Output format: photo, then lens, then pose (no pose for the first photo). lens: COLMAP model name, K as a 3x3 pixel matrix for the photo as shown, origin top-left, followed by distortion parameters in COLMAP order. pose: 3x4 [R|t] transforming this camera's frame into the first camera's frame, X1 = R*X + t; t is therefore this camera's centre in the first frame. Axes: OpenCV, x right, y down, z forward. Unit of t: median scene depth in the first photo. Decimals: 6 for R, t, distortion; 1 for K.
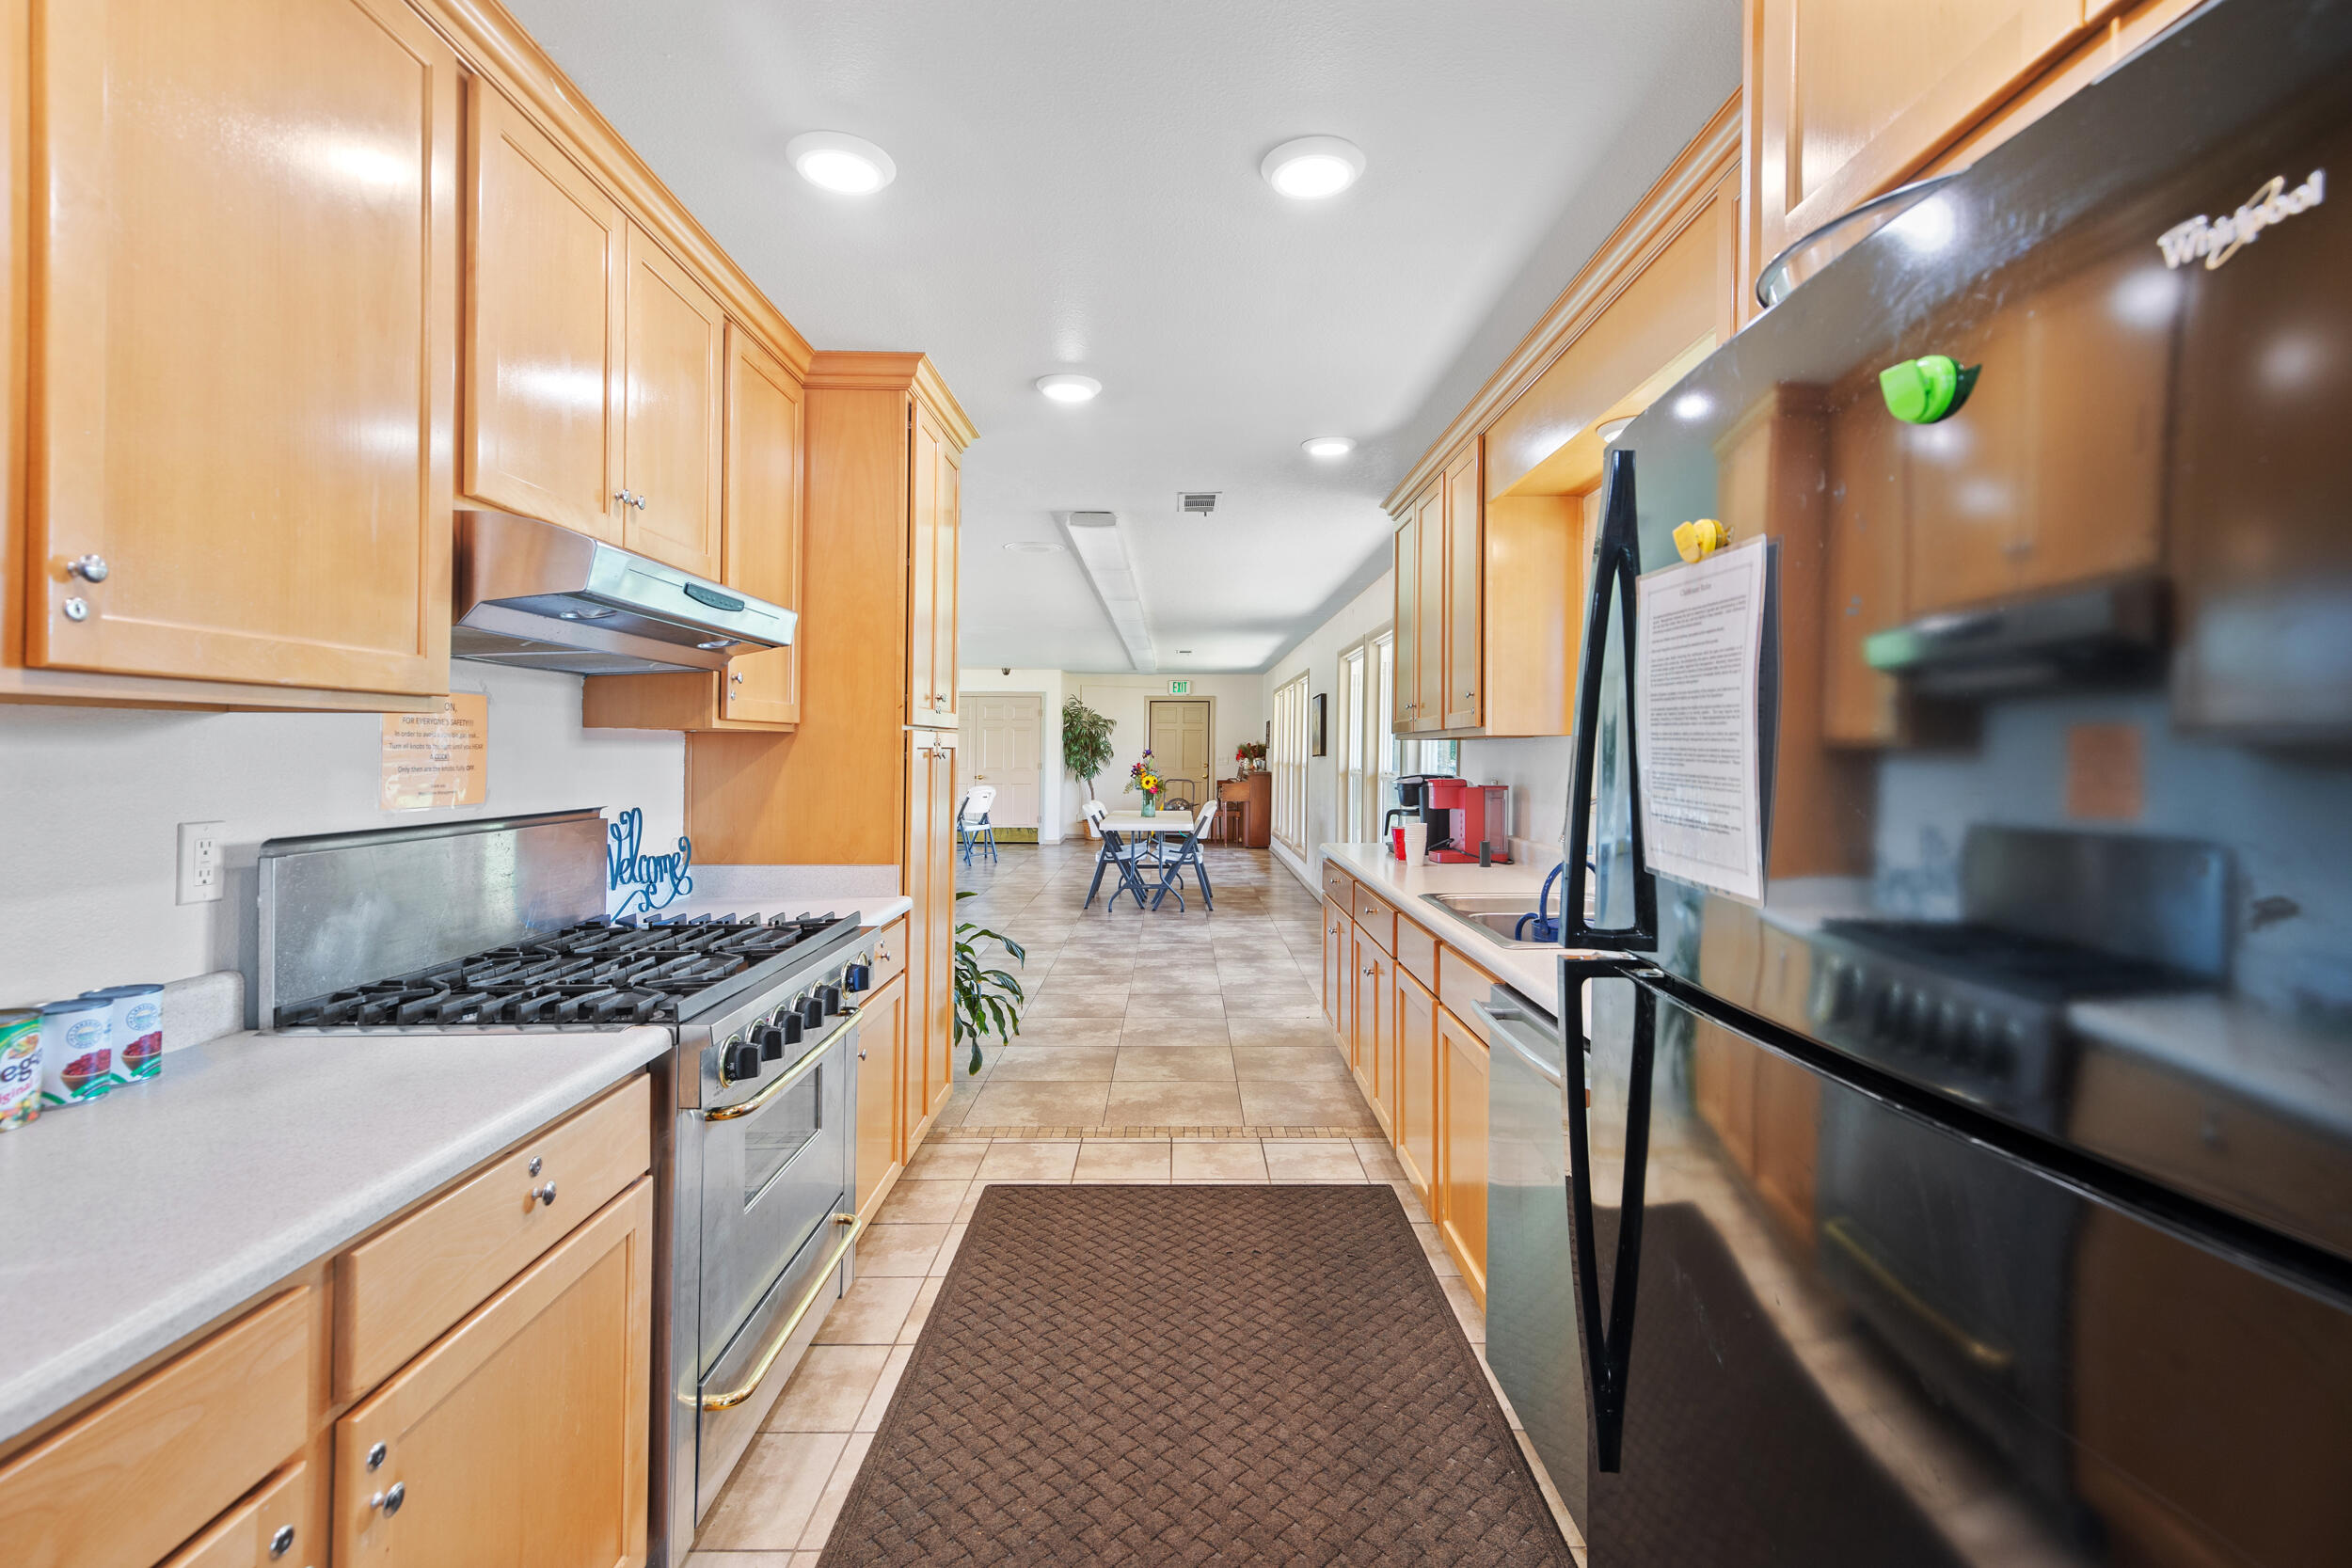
lens RADIAL K [[1076.1, 0, 1177.6], [0, 1076.1, 764.9], [0, 0, 1]] dist [-0.027468, -0.000461]
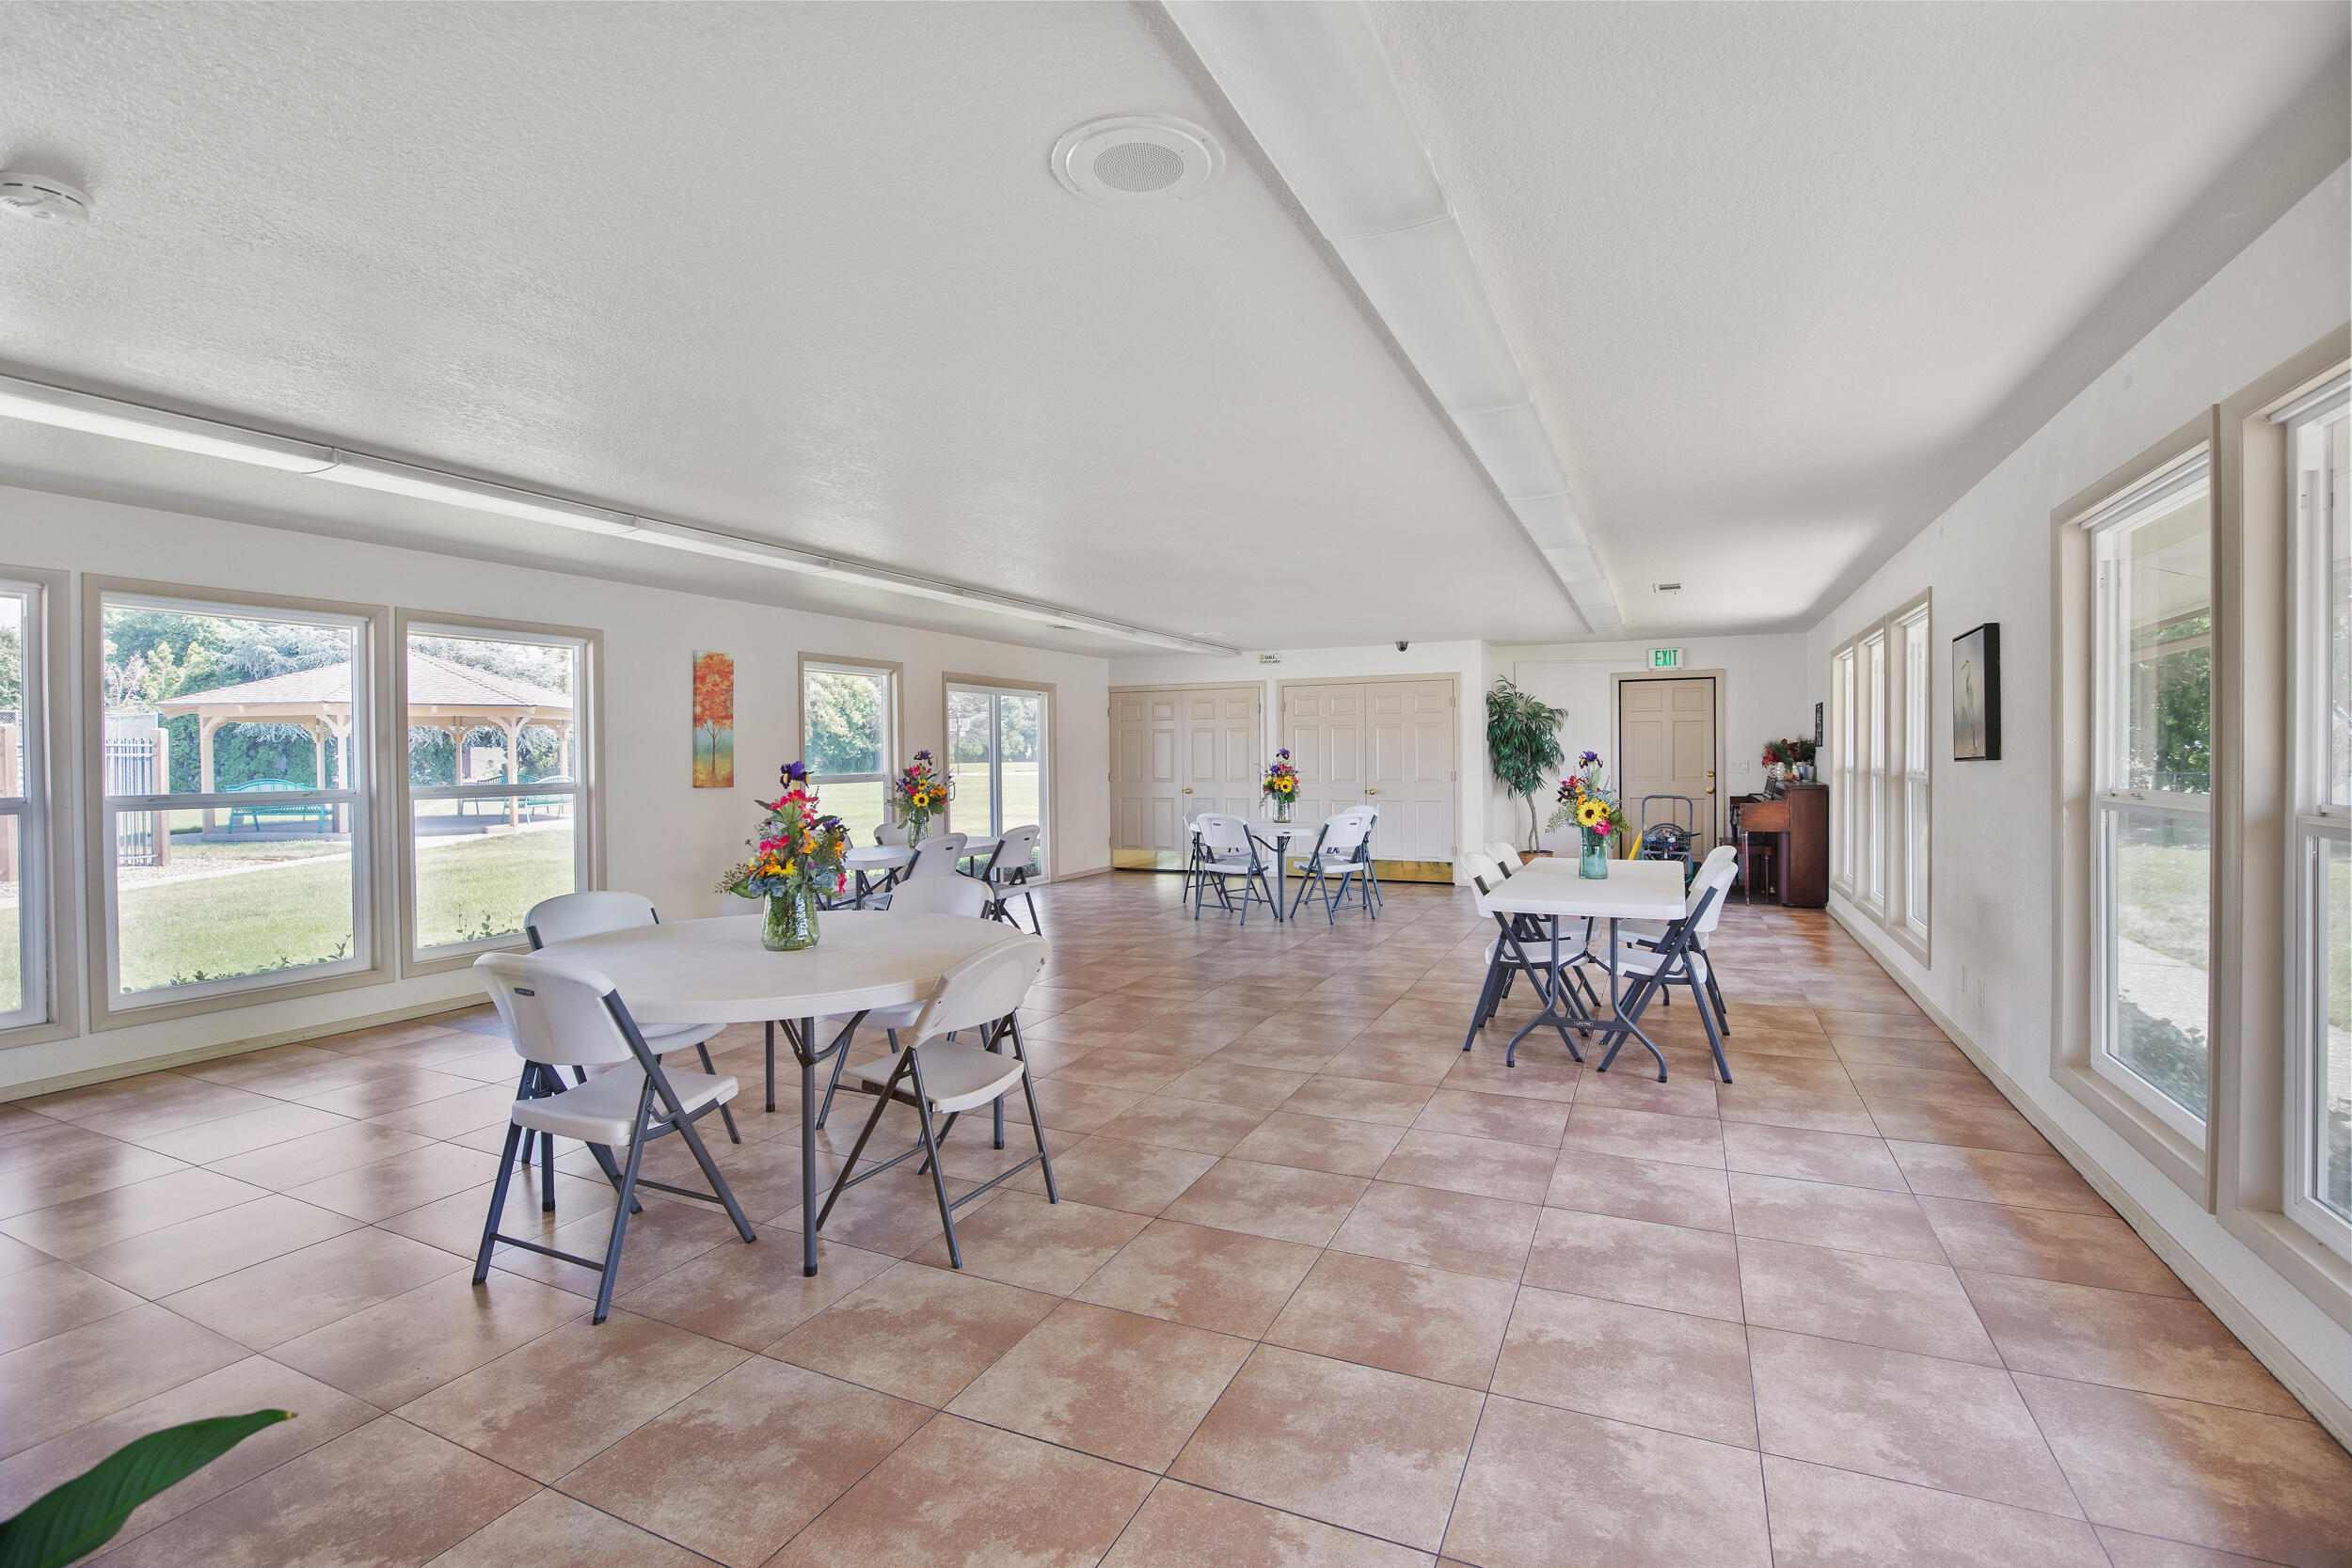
lens RADIAL K [[1076.1, 0, 1161.2], [0, 1076.1, 751.7], [0, 0, 1]] dist [-0.027468, -0.000461]
pose [[0.901219, -0.014878, -0.433109, 0.006853], [0.007693, 0.999802, -0.018337, -0.003815], [0.433296, 0.013194, 0.901155, 0.281020]]
